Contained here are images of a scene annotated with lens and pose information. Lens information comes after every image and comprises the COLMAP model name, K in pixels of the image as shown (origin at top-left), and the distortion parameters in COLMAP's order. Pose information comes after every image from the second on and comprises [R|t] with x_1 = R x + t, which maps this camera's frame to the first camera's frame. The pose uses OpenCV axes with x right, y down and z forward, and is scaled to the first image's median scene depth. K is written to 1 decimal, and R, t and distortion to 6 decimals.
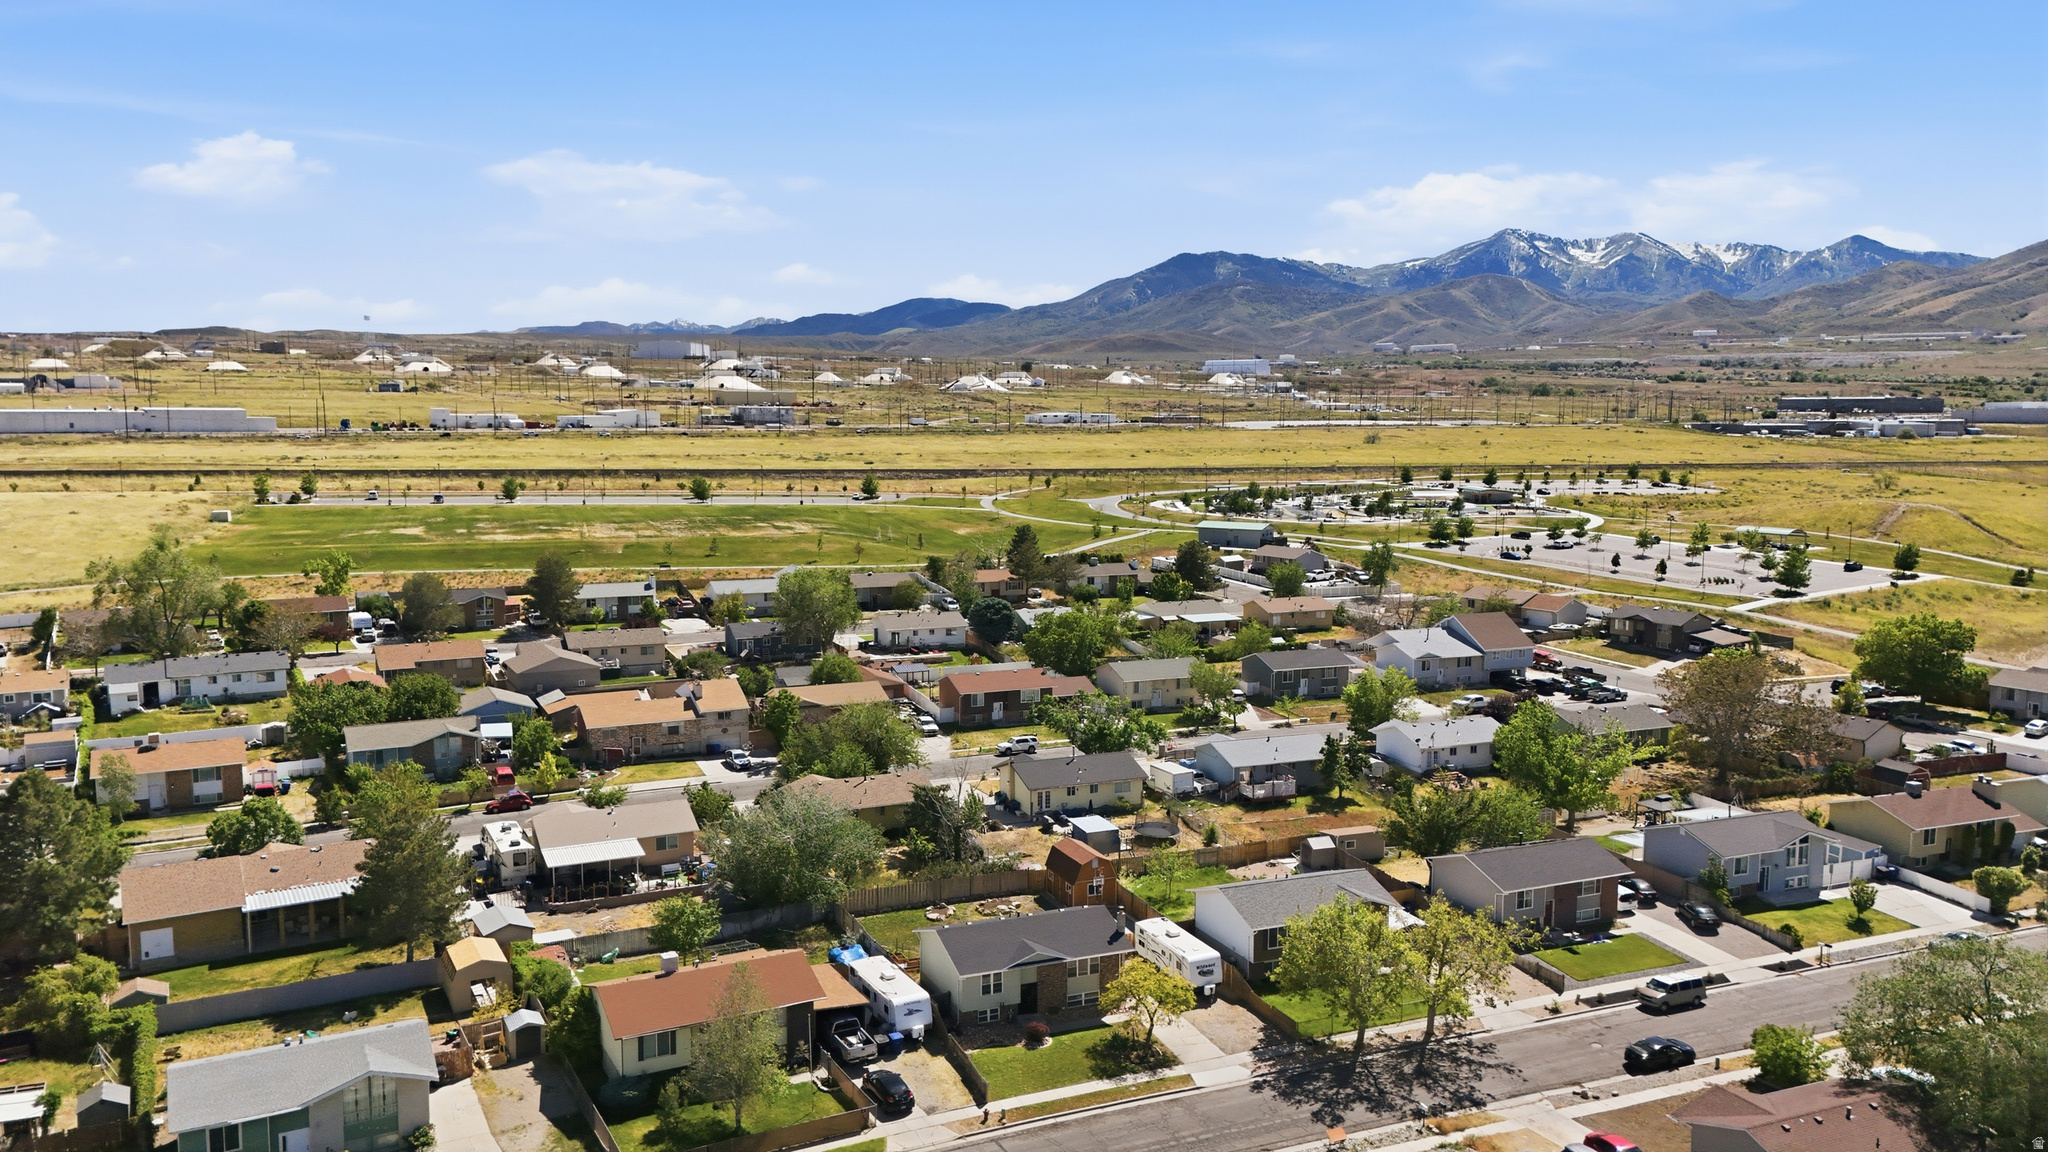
lens RADIAL K [[1502.7, 0, 1034.0], [0, 1502.7, 564.5], [0, 0, 1]] dist [0.082603, -0.084723]
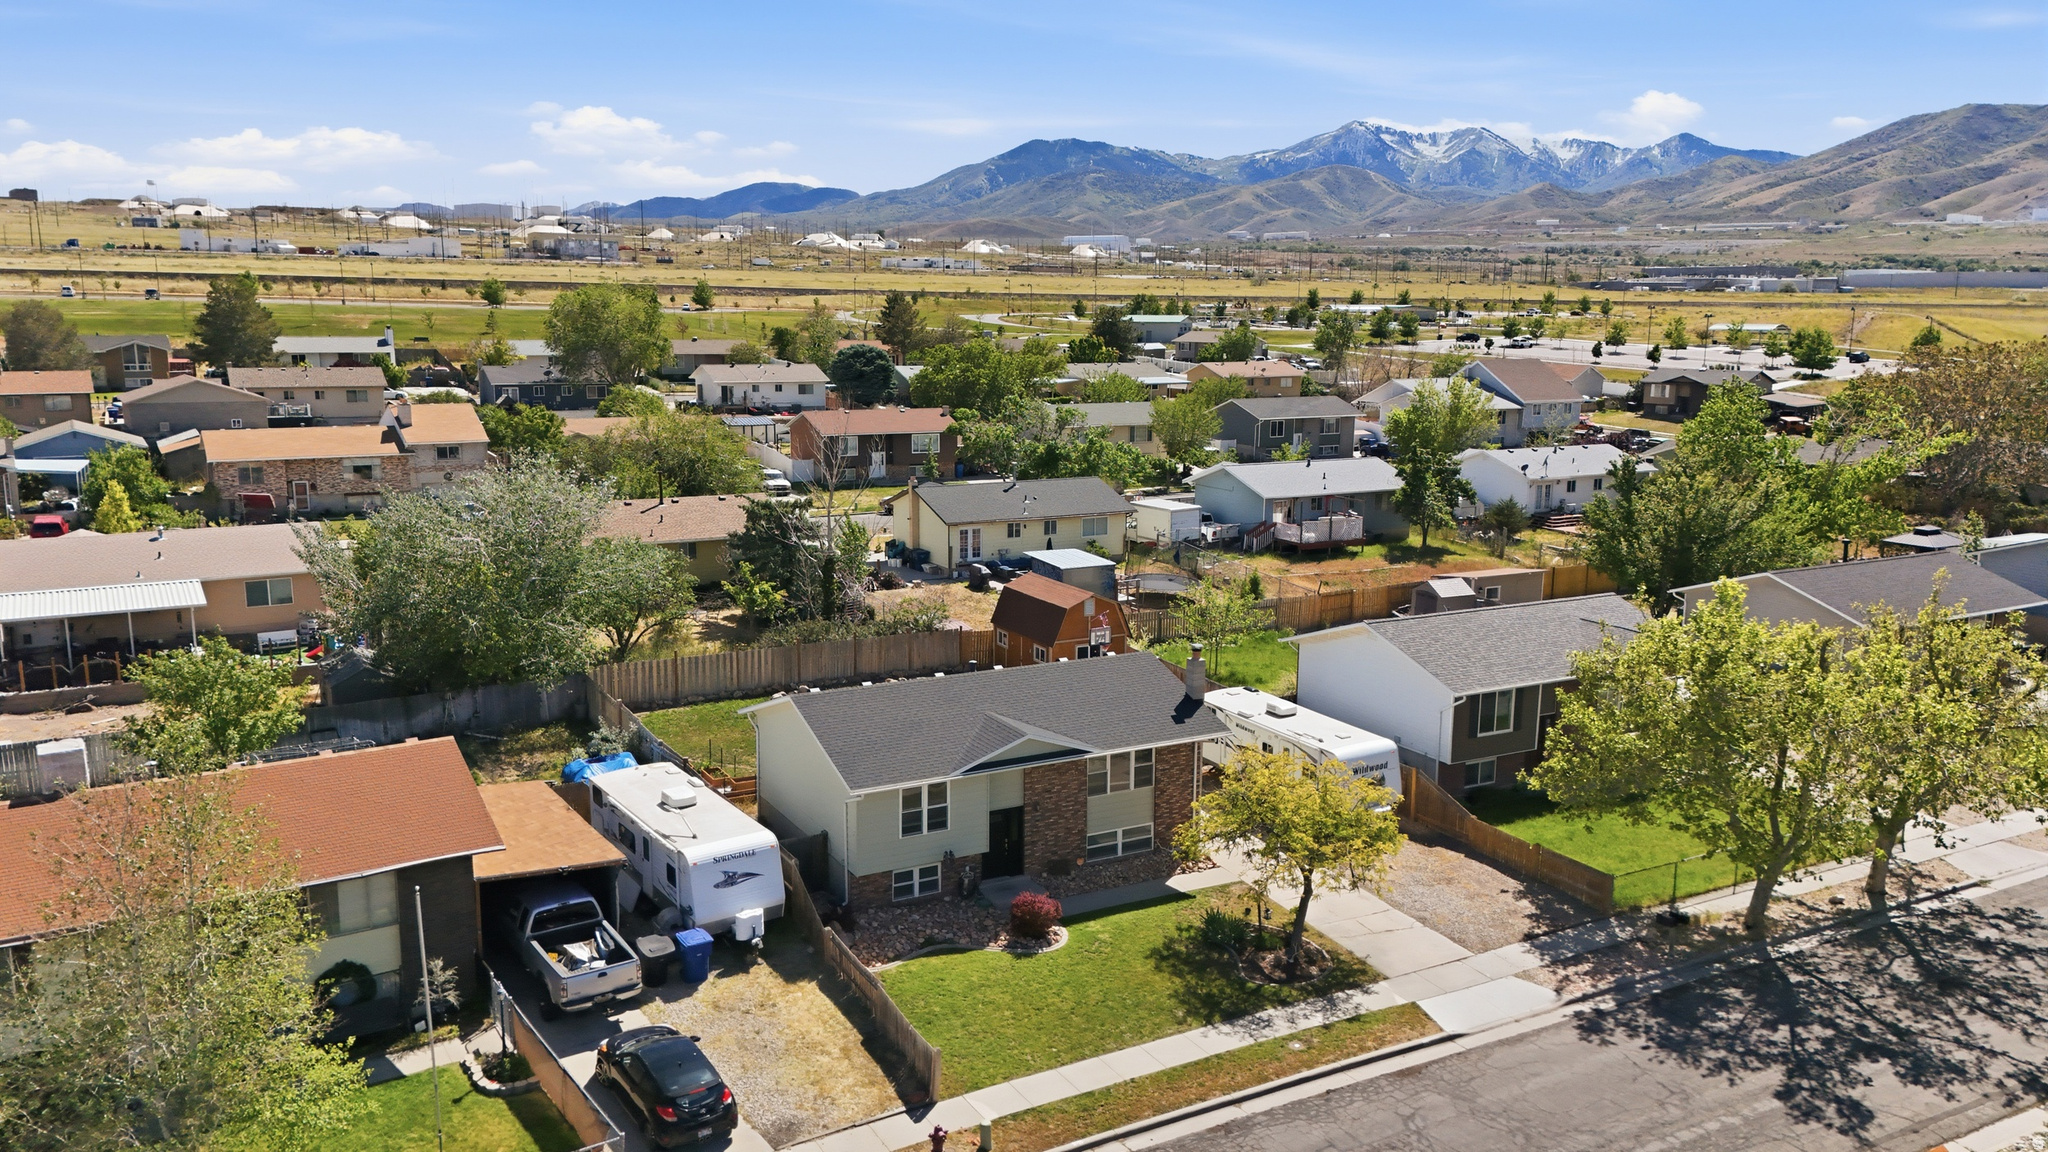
lens RADIAL K [[1502.7, 0, 1027.4], [0, 1502.7, 577.7], [0, 0, 1]] dist [0.082603, -0.084723]
pose [[0.995671, -0.012908, 0.092051, -0.023413], [0.005708, 0.996933, 0.078058, 0.112048], [-0.092777, -0.077194, 0.992690, 0.363067]]
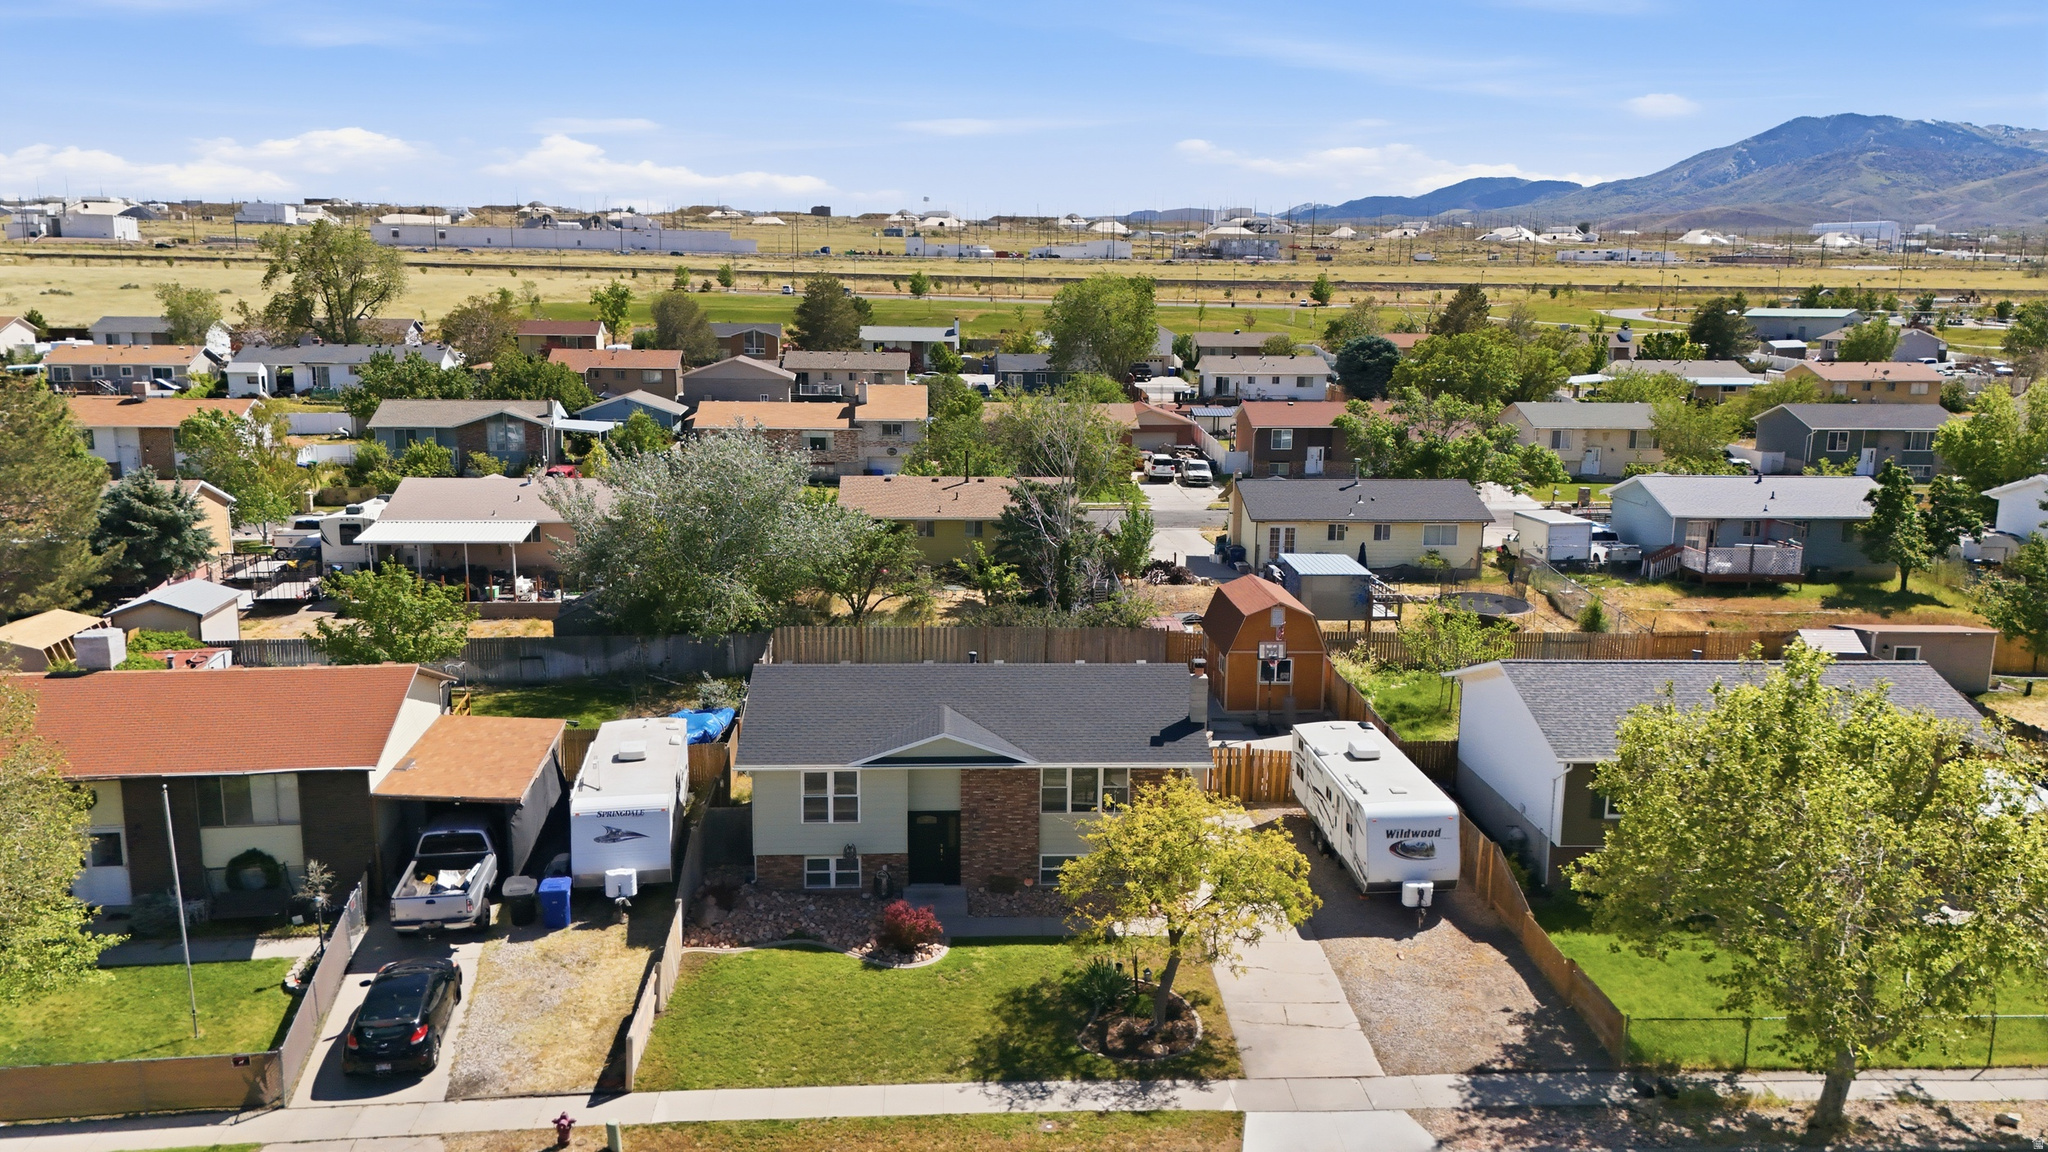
lens RADIAL K [[1502.7, 0, 1025.5], [0, 1502.7, 576.6], [0, 0, 1]] dist [0.082603, -0.084723]
pose [[0.937027, 0.070334, -0.342103, 0.098517], [-0.043233, 0.995338, 0.086218, 0.113308], [0.346572, -0.065998, 0.935699, 0.402545]]
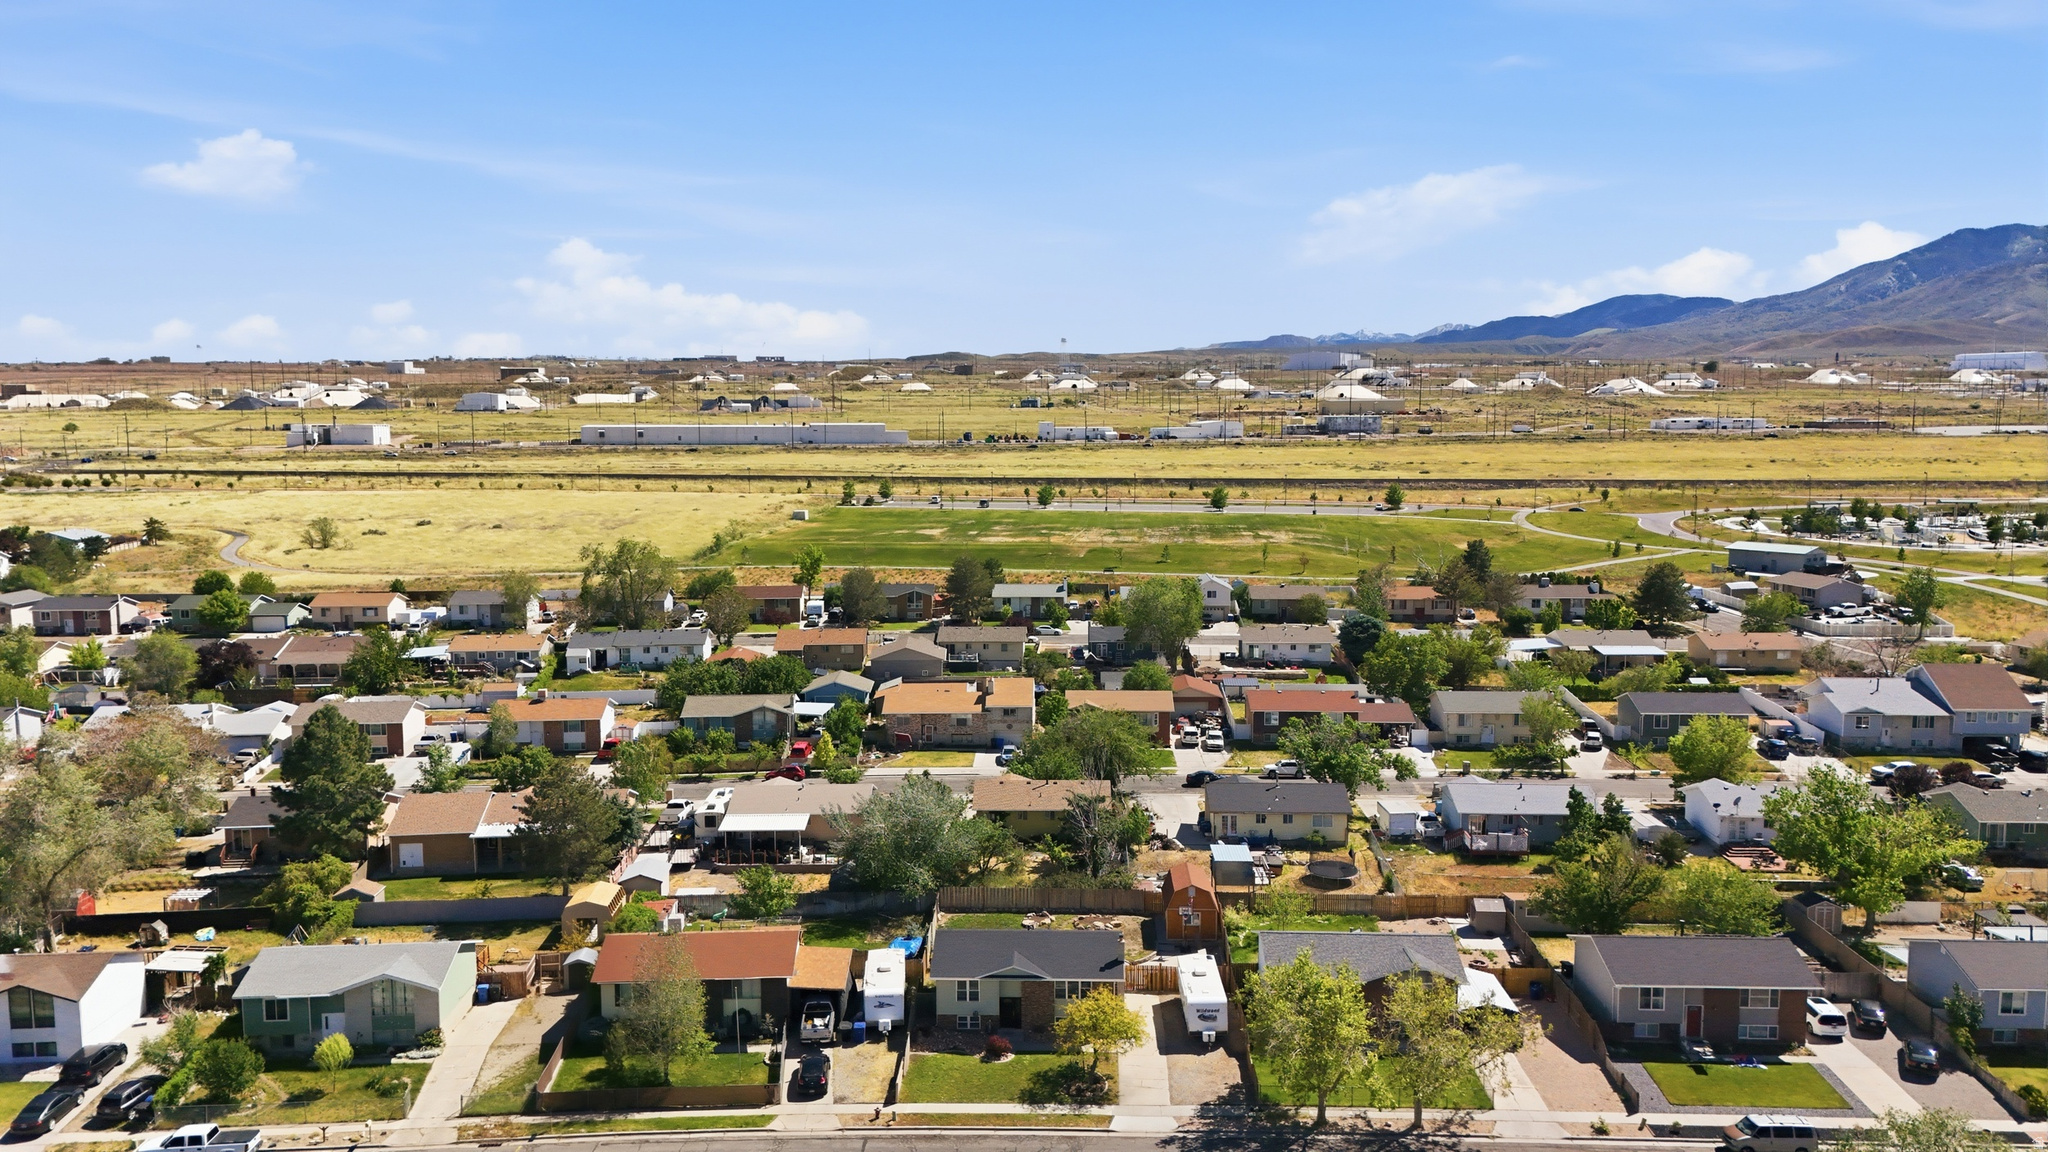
lens RADIAL K [[1502.7, 0, 1031.3], [0, 1502.7, 578.0], [0, 0, 1]] dist [0.082603, -0.084723]
pose [[0.903116, 0.038075, -0.427705, 0.268701], [-0.037059, 0.999256, 0.010705, -0.005193], [0.427794, 0.006182, 0.903855, 0.070261]]
